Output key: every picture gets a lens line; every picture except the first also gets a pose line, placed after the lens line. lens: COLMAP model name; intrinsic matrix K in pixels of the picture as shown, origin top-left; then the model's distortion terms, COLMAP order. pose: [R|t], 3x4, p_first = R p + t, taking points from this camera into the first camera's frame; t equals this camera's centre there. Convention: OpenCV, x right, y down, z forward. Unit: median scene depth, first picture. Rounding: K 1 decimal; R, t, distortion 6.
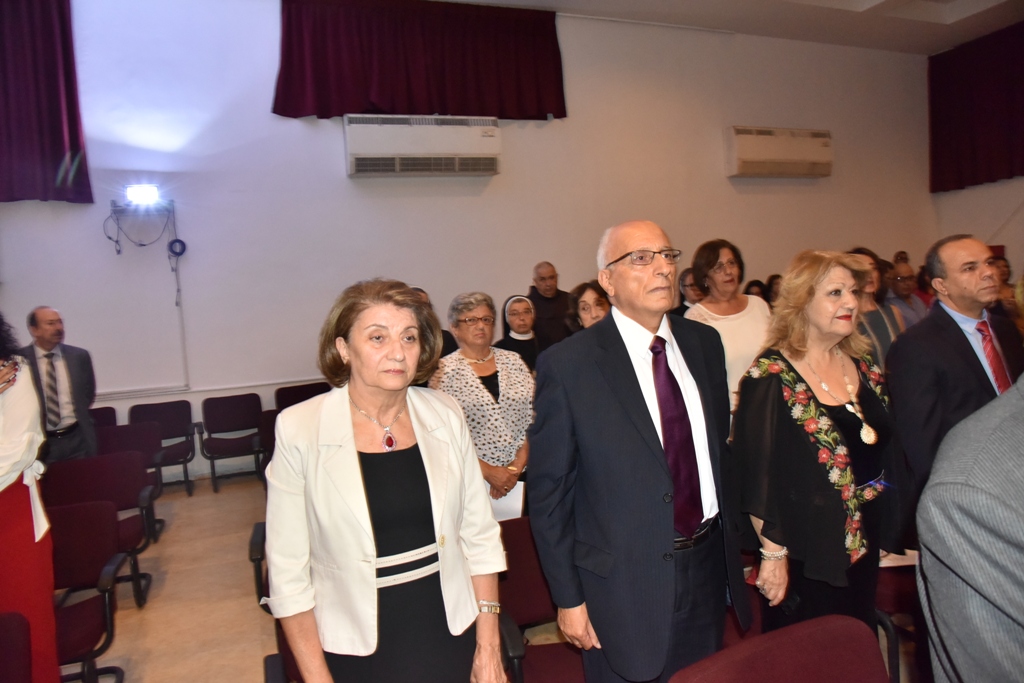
lens RADIAL K [[698.7, 0, 515.1], [0, 698.7, 344.2], [0, 0, 1]] dist [-0.106914, 0.061856]
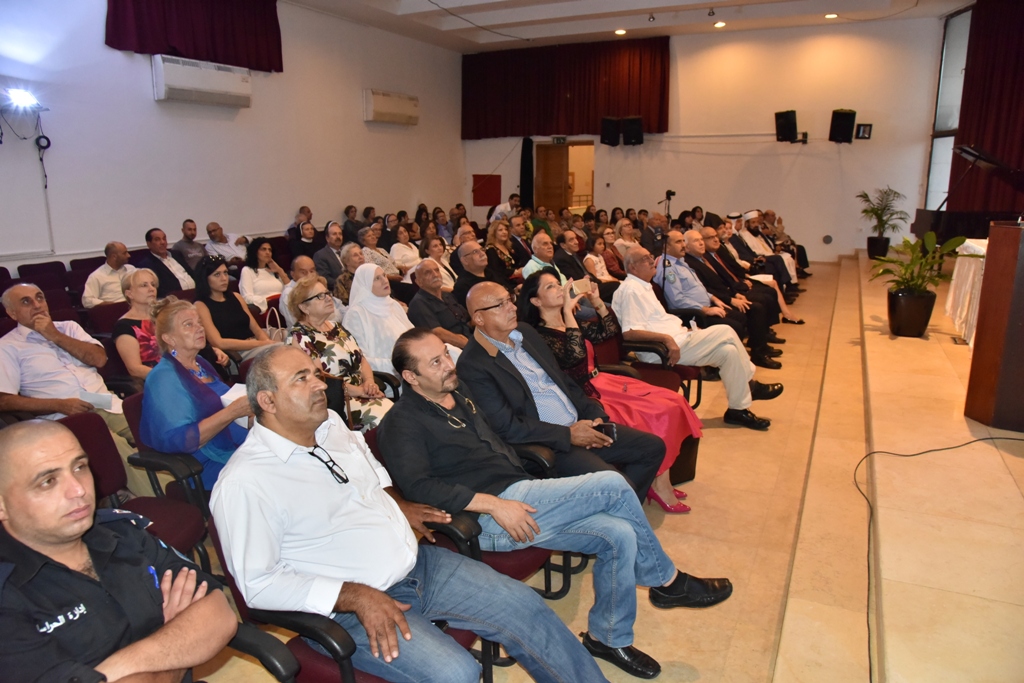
lens RADIAL K [[701.4, 0, 513.4], [0, 701.4, 347.2], [0, 0, 1]] dist [-0.110378, 0.058188]
pose [[0.738691, -0.091117, 0.667857, -0.673899], [-0.000504, 0.990746, 0.135727, 0.065084], [-0.674044, -0.100597, 0.731809, -0.529208]]
